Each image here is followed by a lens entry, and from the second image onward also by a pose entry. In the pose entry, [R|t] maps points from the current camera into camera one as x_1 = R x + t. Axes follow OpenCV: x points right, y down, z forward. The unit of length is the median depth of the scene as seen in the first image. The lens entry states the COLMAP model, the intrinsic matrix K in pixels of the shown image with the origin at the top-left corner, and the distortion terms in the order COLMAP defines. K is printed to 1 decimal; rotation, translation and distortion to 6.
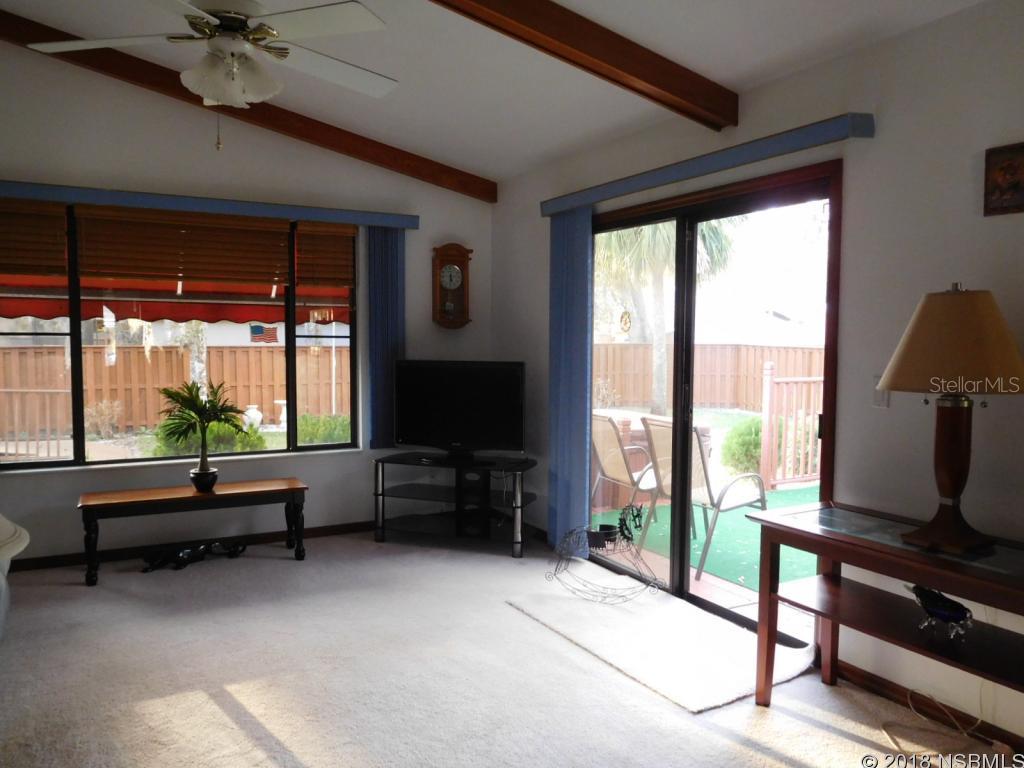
lens RADIAL K [[773.1, 0, 512.4], [0, 773.1, 382.4], [0, 0, 1]] dist [-0.002083, -0.005336]
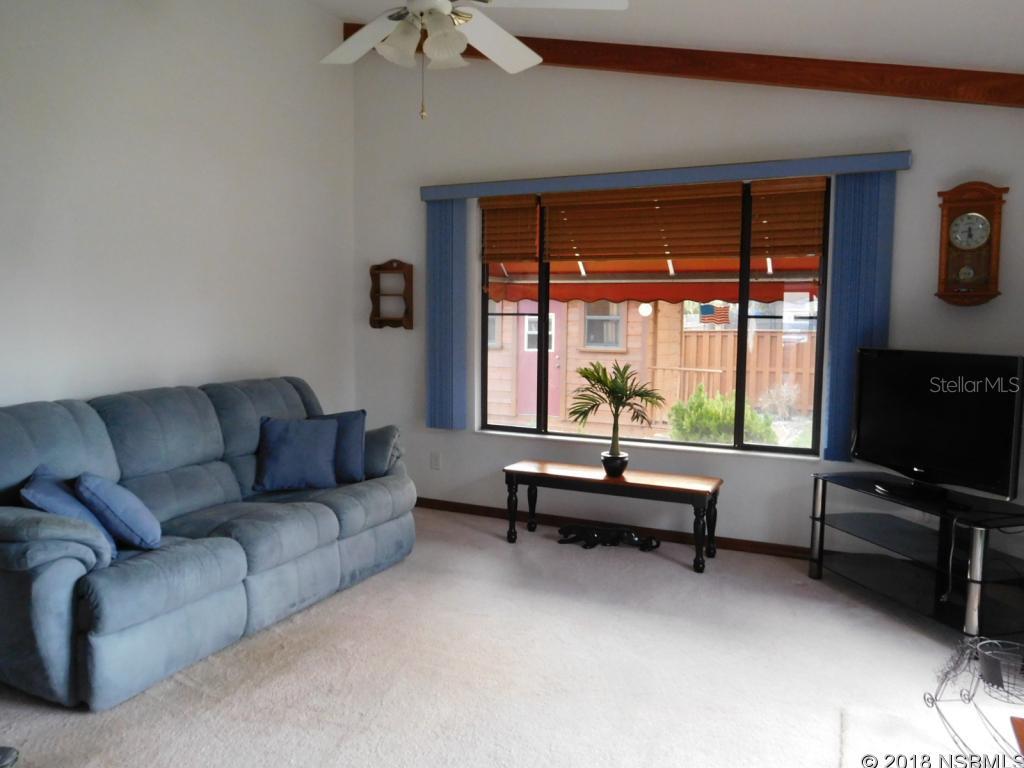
lens RADIAL K [[773.1, 0, 512.9], [0, 773.1, 388.2], [0, 0, 1]] dist [-0.002083, -0.005336]
pose [[0.583153, 0.071944, -0.809170, 0.285874], [-0.054351, 0.997294, 0.049500, -0.009396], [0.810542, 0.015113, 0.585485, 0.303265]]
